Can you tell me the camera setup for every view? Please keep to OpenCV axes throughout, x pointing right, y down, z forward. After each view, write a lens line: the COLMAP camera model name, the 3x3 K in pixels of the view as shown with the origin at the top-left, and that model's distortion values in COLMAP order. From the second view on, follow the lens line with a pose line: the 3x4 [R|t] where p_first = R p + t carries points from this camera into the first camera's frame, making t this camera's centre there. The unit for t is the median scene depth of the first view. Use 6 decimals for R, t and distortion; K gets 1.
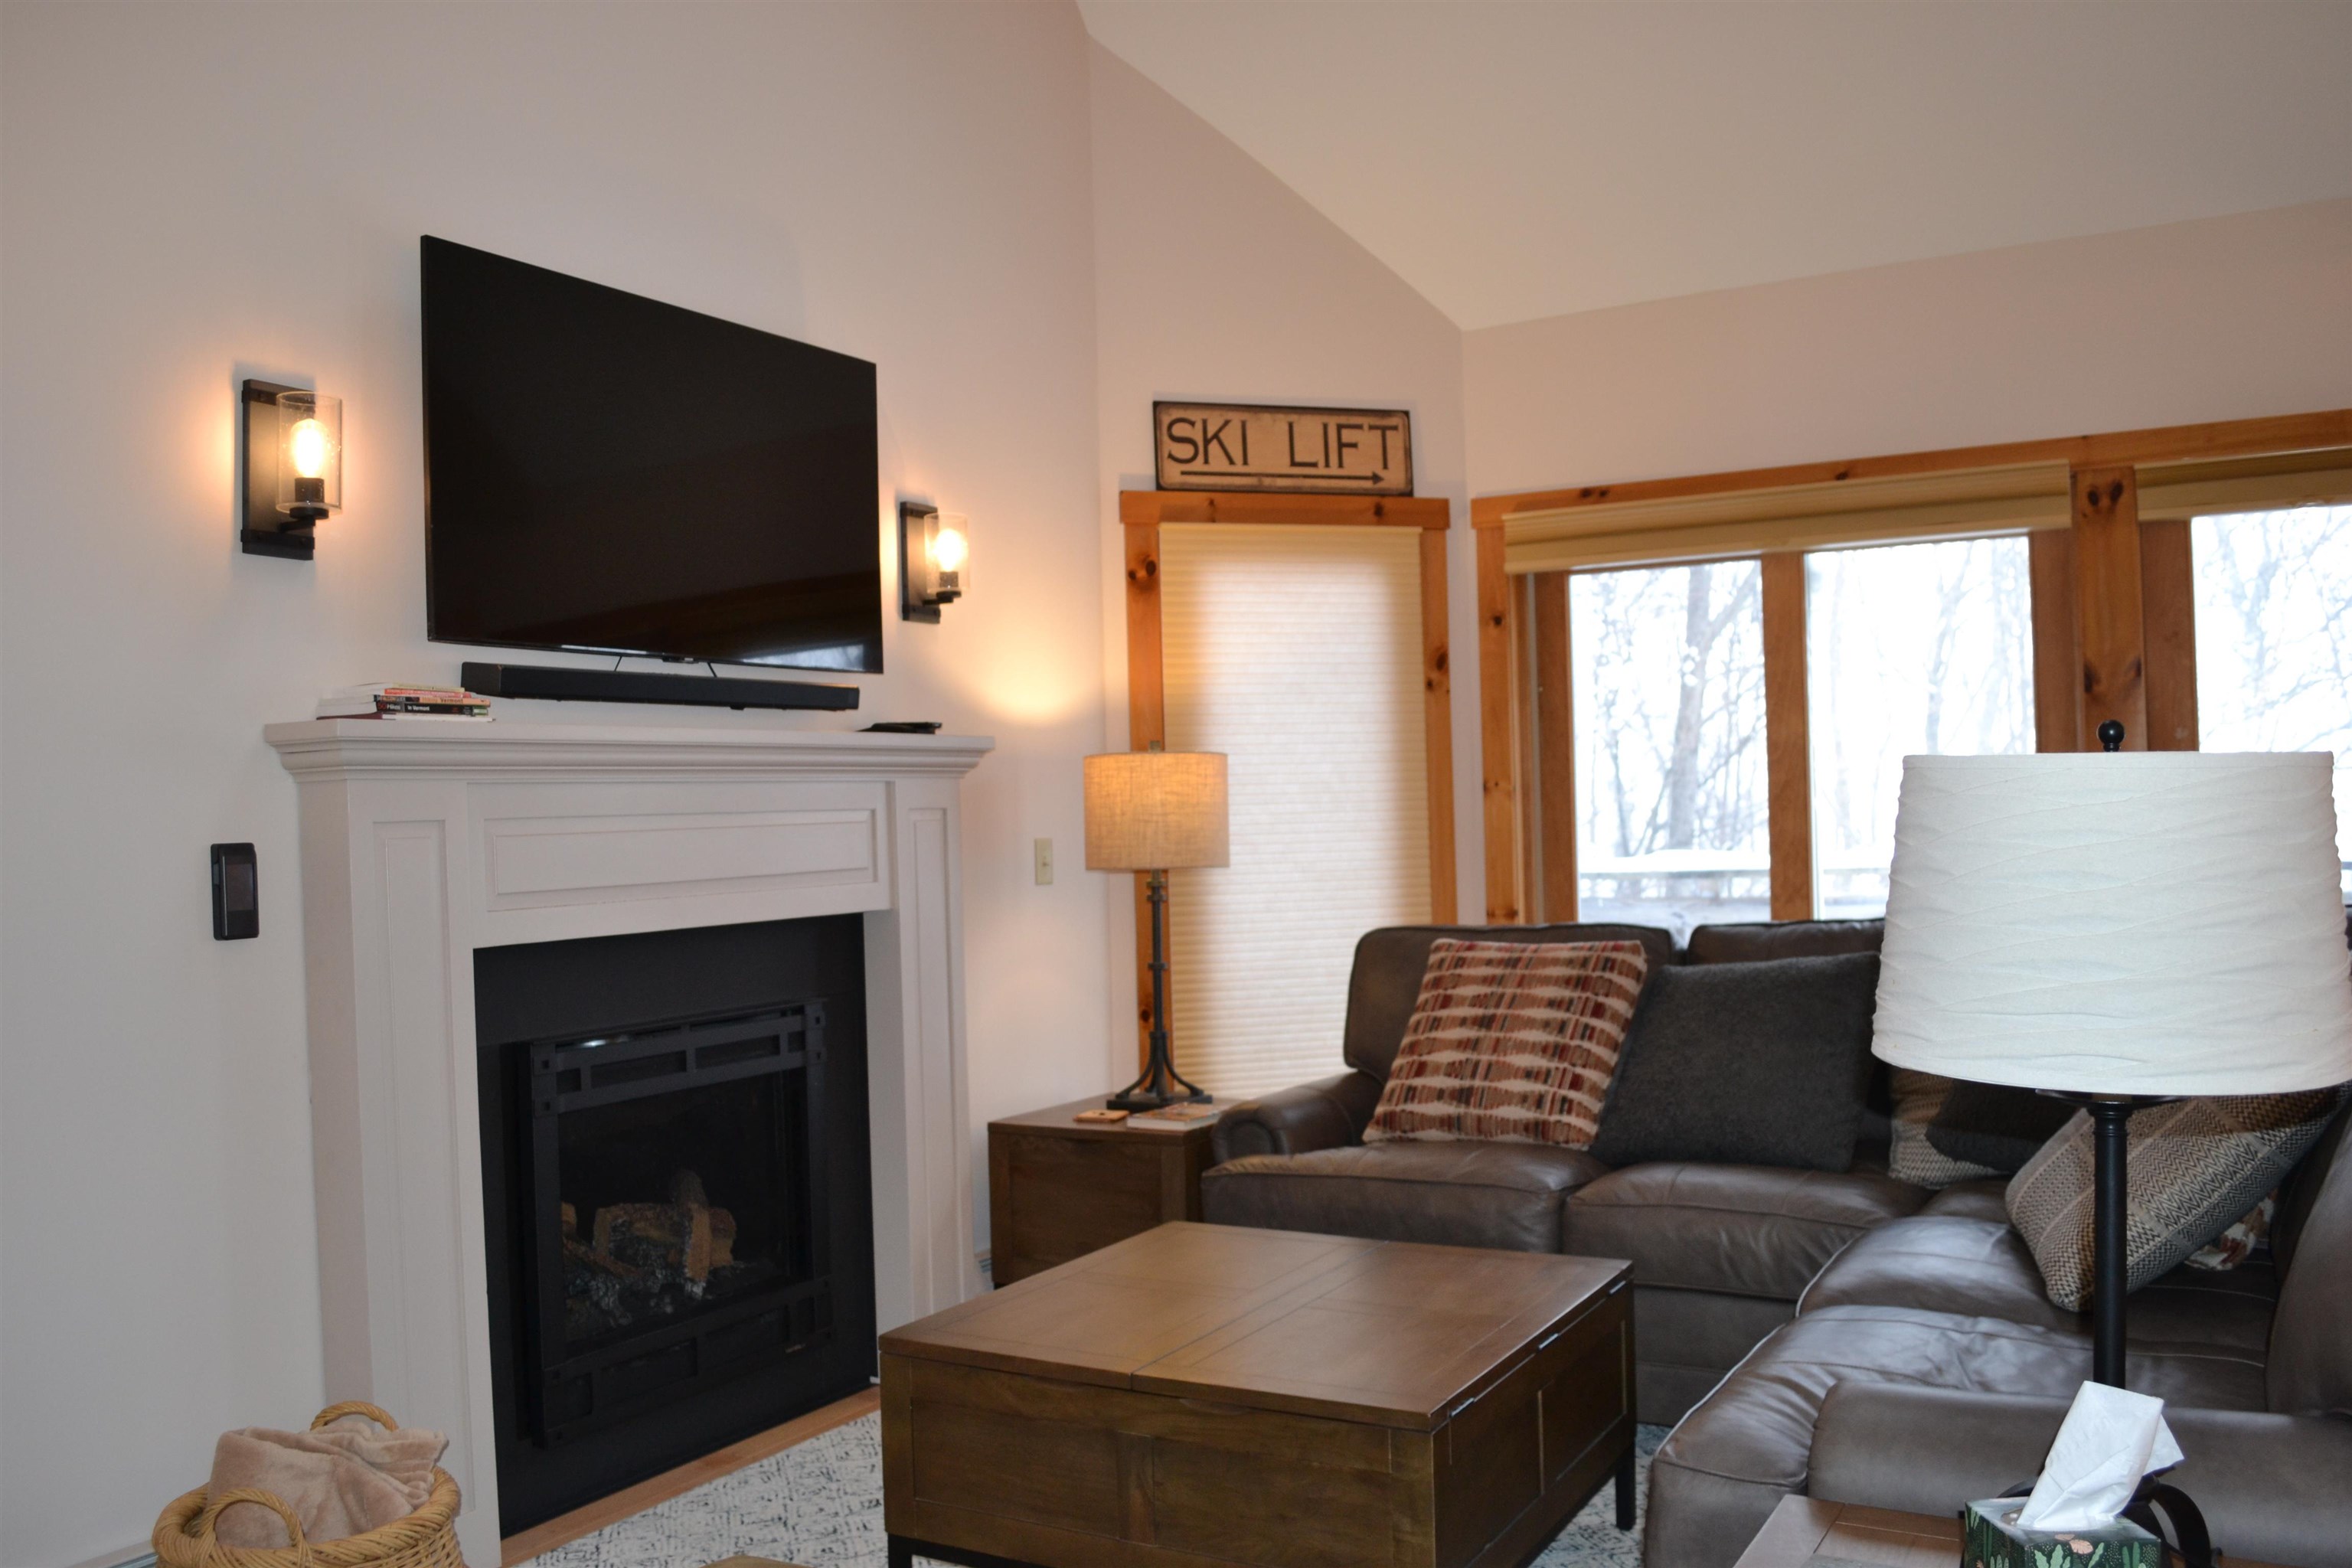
lens RADIAL K [[1895.2, 0, 1183.5], [0, 1895.2, 786.4], [0, 0, 1]] dist [-0.087255, 0.009184]
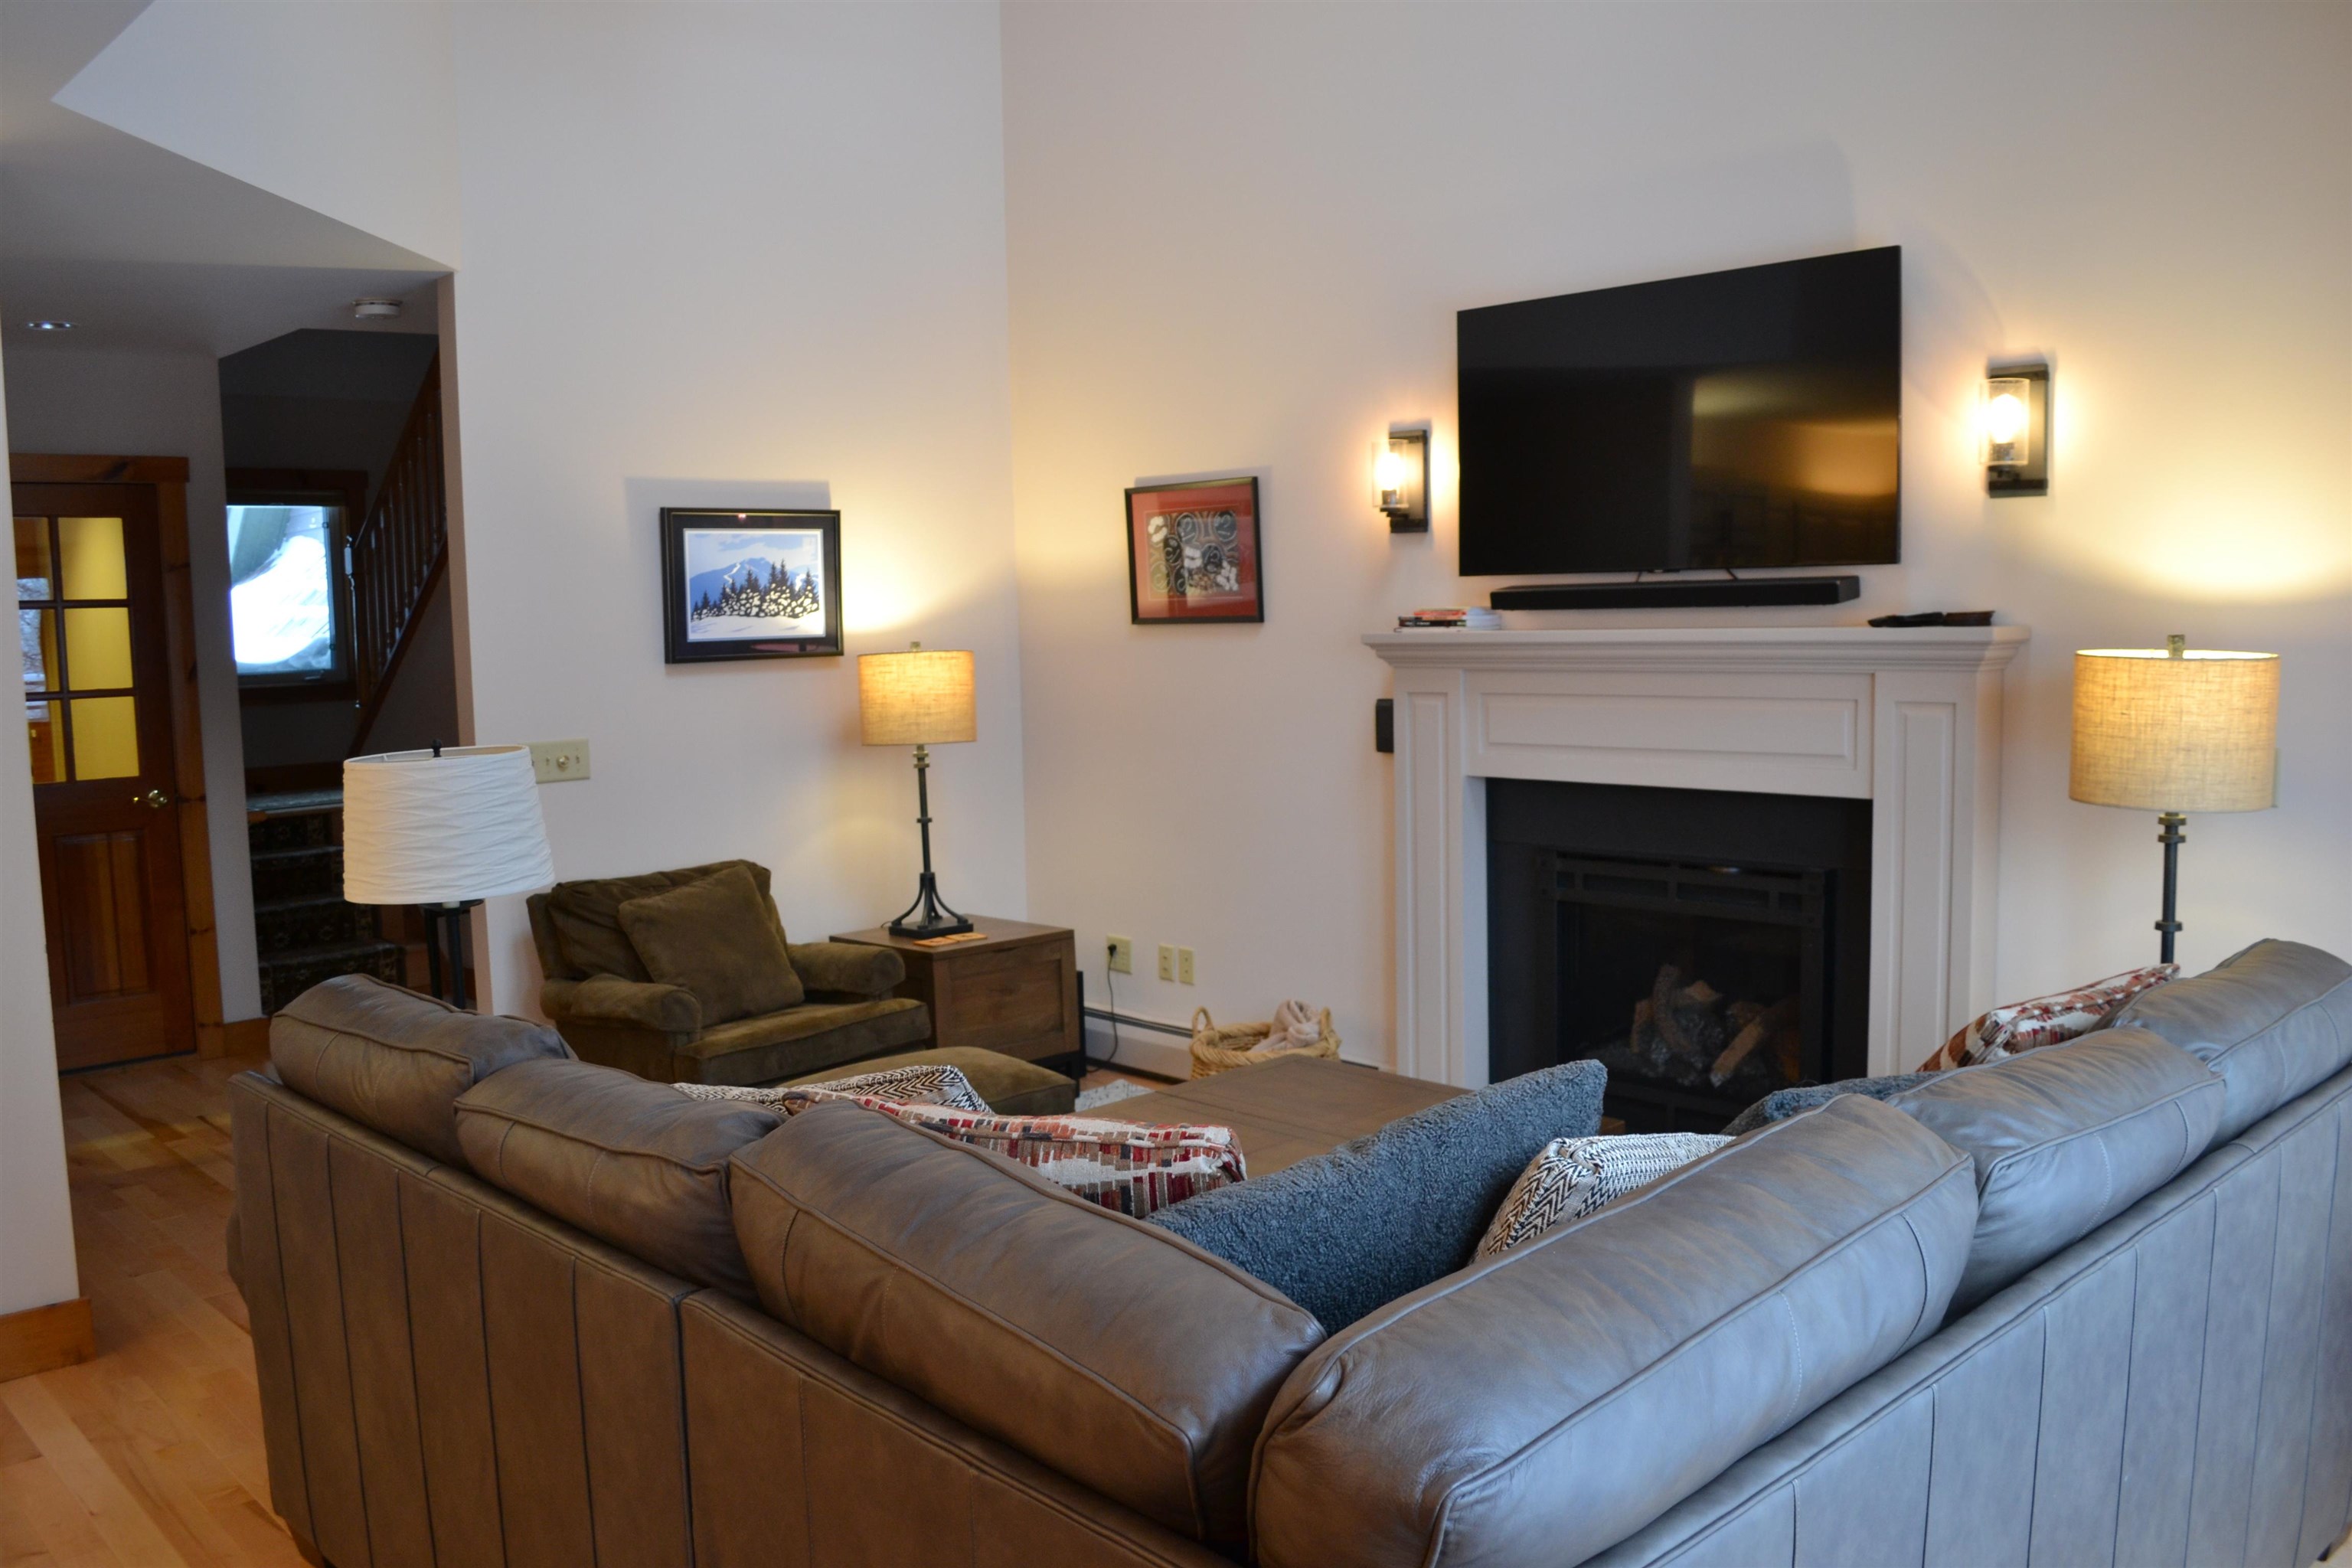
lens RADIAL K [[1895.2, 0, 1183.5], [0, 1895.2, 786.4], [0, 0, 1]] dist [-0.087255, 0.009184]
pose [[-0.231713, 0.124630, -0.964768, 1.040139], [0.038862, 0.992153, 0.118834, -0.088363], [0.972008, -0.009958, -0.234738, 0.994600]]
